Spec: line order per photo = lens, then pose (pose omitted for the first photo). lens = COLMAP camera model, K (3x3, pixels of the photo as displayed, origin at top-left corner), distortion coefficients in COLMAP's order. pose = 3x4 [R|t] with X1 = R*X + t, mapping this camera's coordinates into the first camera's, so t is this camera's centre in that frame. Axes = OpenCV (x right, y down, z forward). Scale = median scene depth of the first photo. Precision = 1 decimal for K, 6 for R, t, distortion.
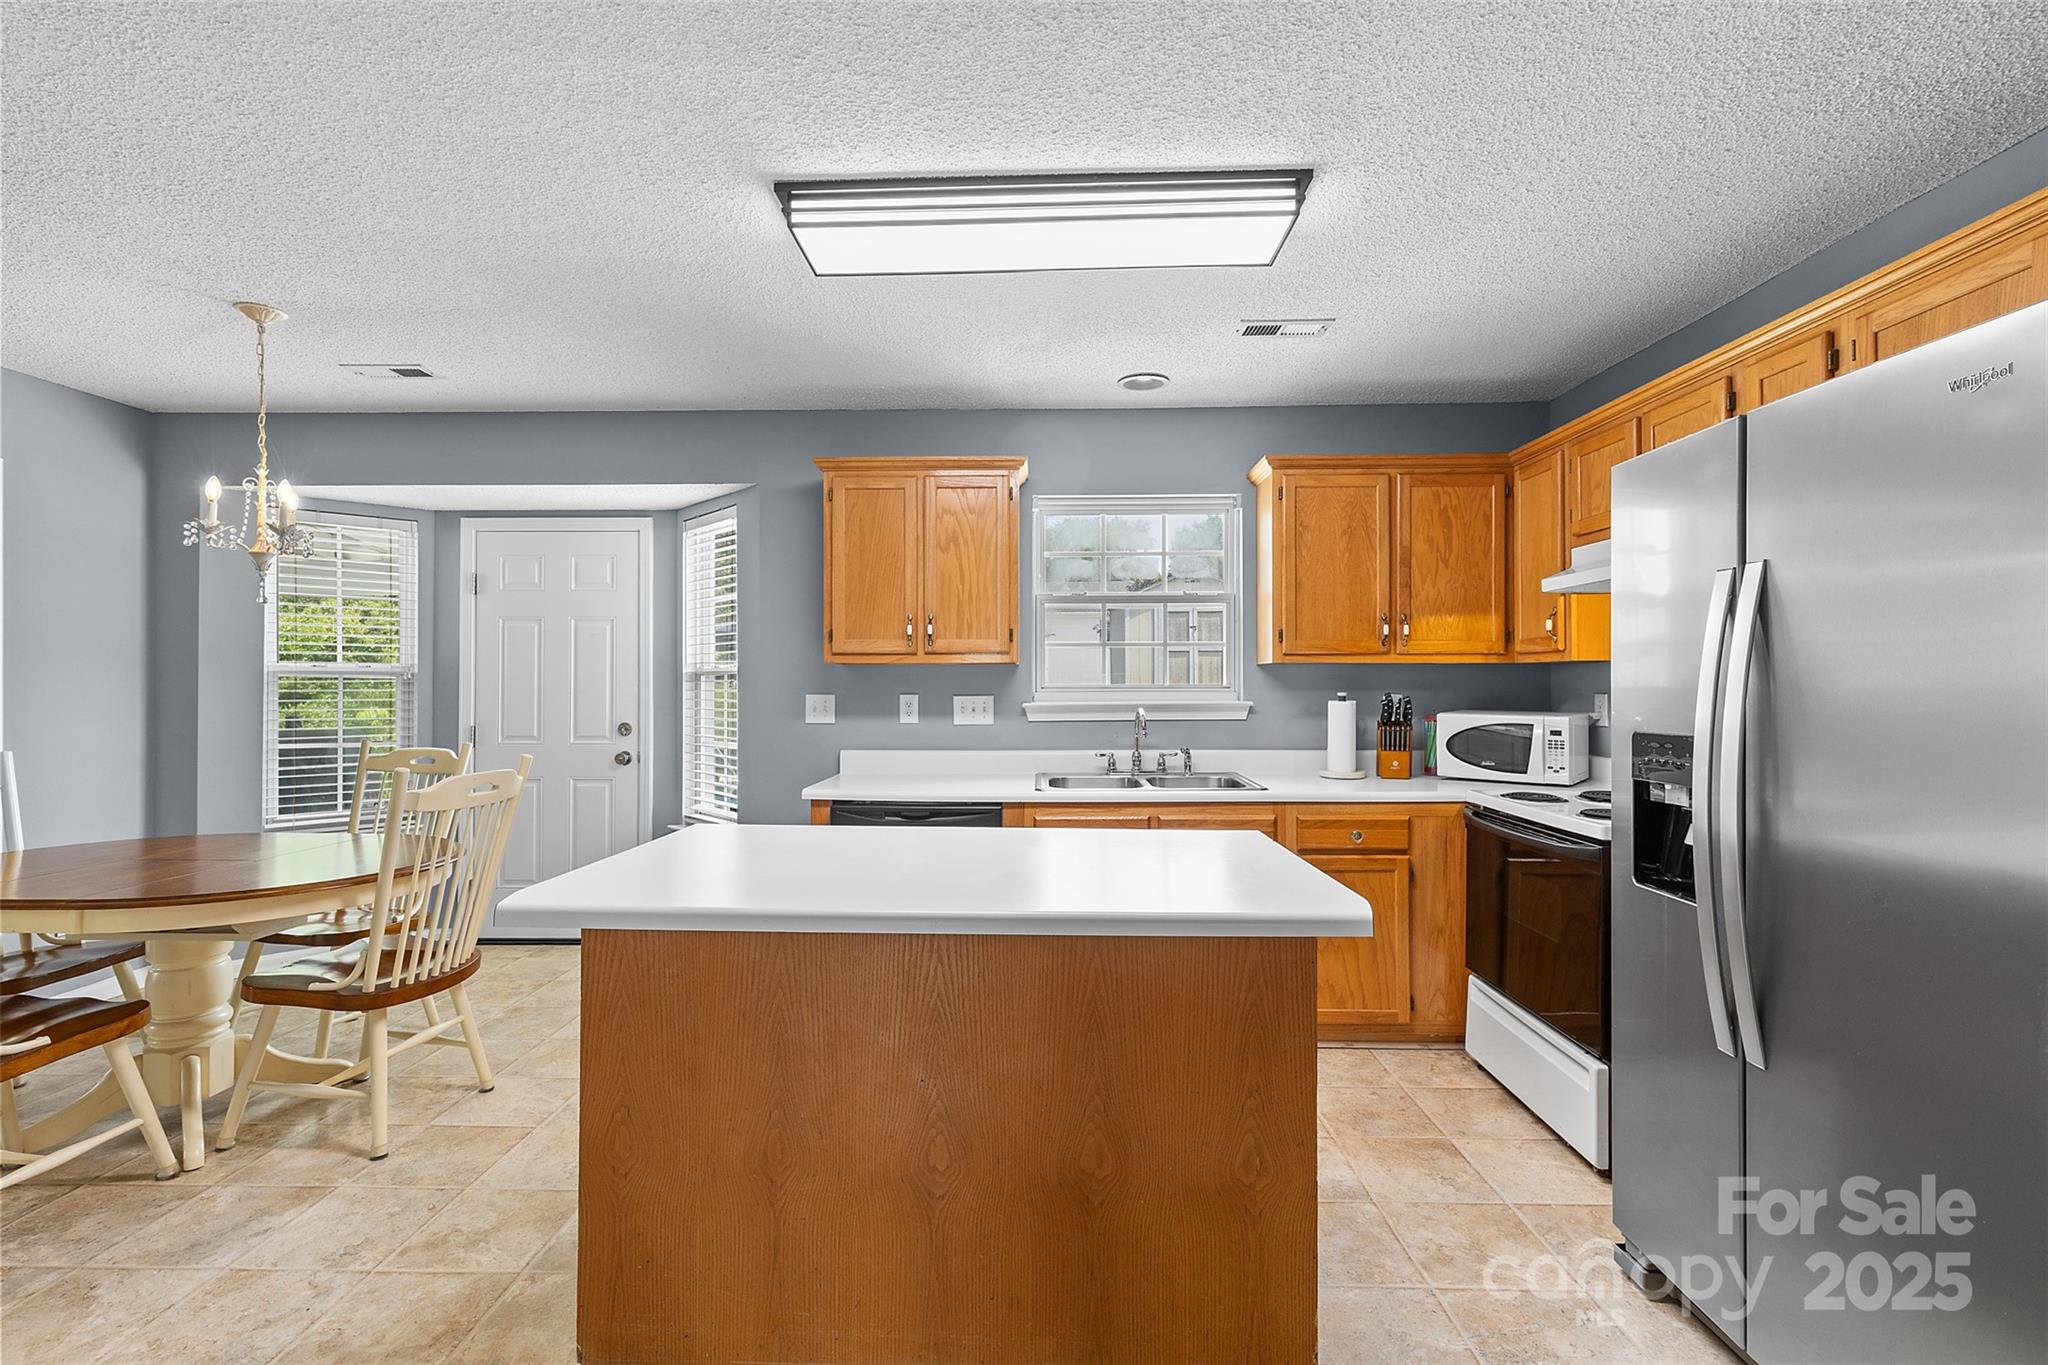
lens RADIAL K [[921.3, 0, 1024.0], [0, 921.3, 675.8], [0, 0, 1]] dist [0.007052, -0.000890]
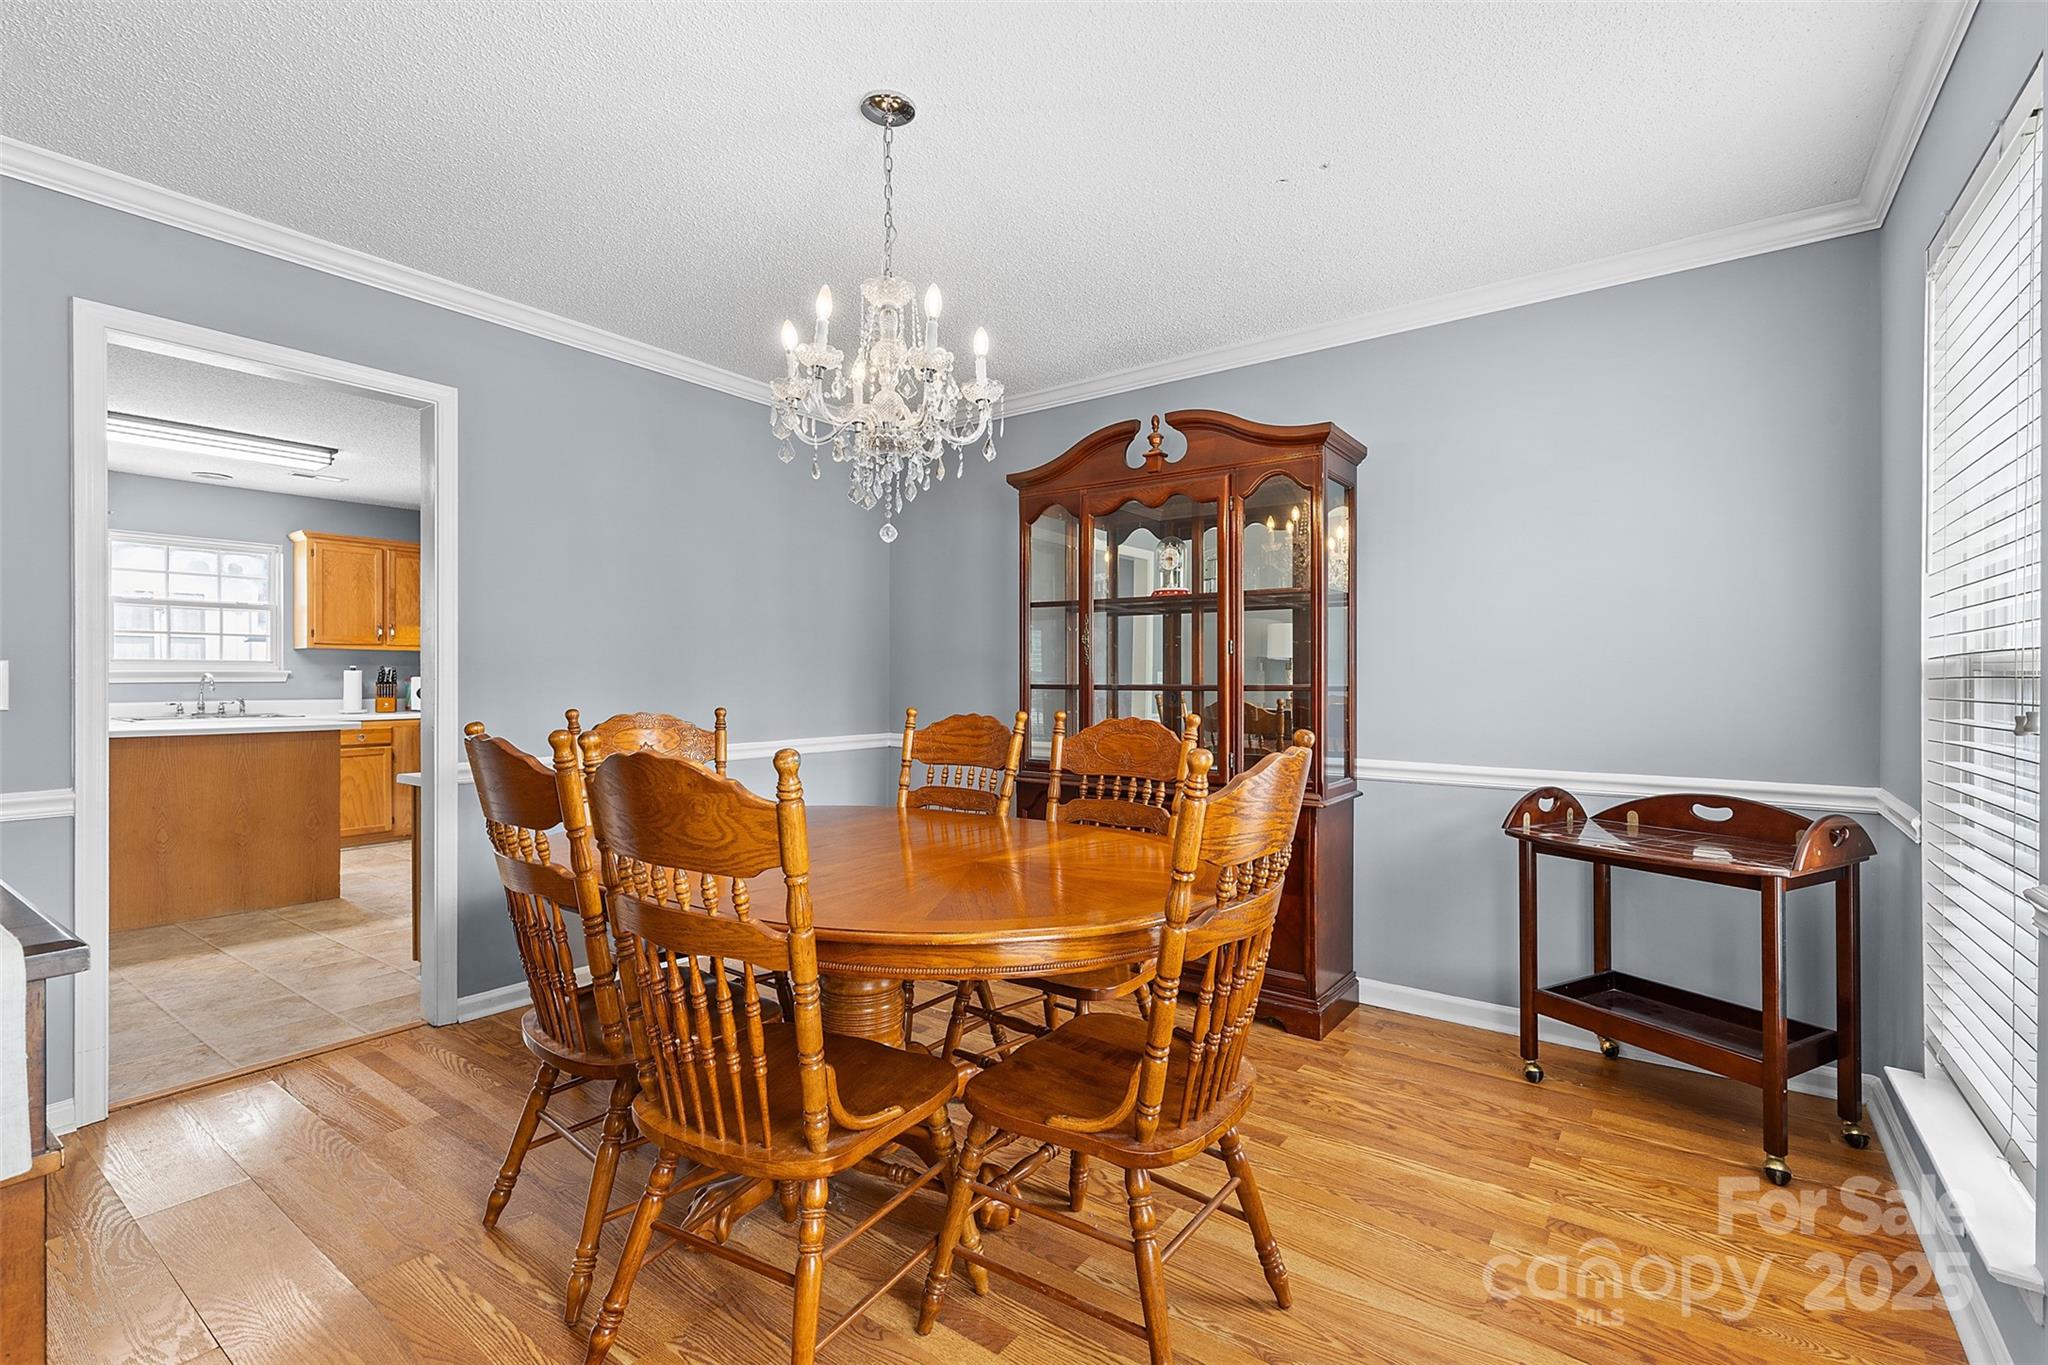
lens RADIAL K [[921.3, 0, 1025.0], [0, 921.3, 682.9], [0, 0, 1]] dist [0.007052, -0.000890]
pose [[0.571185, -0.000936, 0.820821, -0.396645], [-0.006276, 0.999965, 0.005508, 0.034397], [-0.820797, -0.008297, 0.571159, -1.135308]]
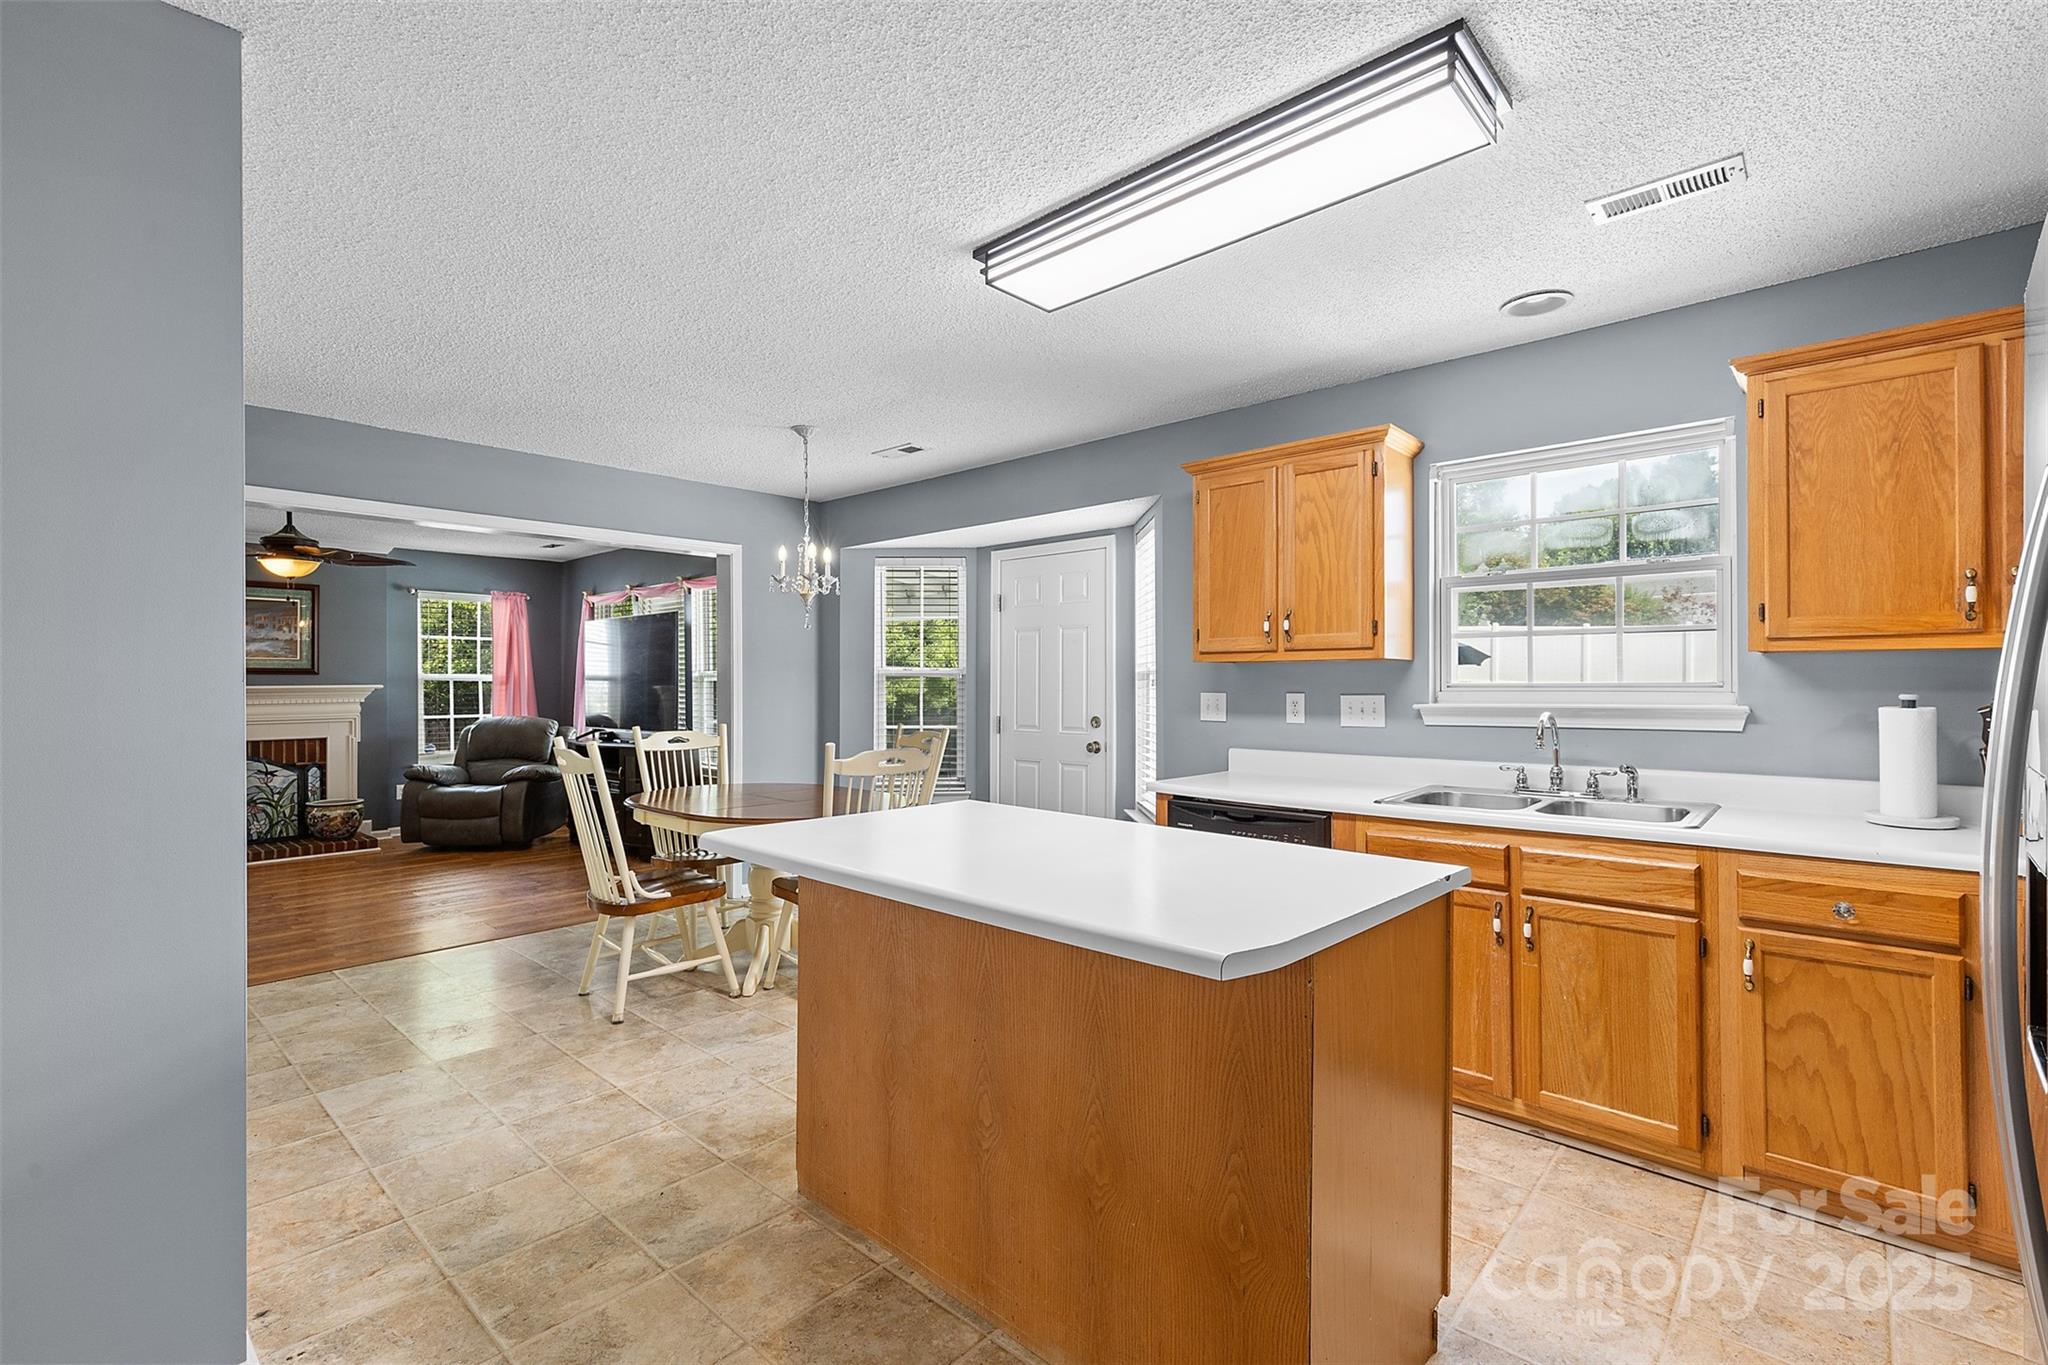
lens RADIAL K [[921.3, 0, 1014.5], [0, 921.3, 677.2], [0, 0, 1]] dist [0.007052, -0.000890]
pose [[0.749595, -0.005117, -0.661877, 0.316071], [0.007021, 0.999975, 0.000221, 0.001418], [0.661860, -0.004813, 0.749612, 0.097183]]
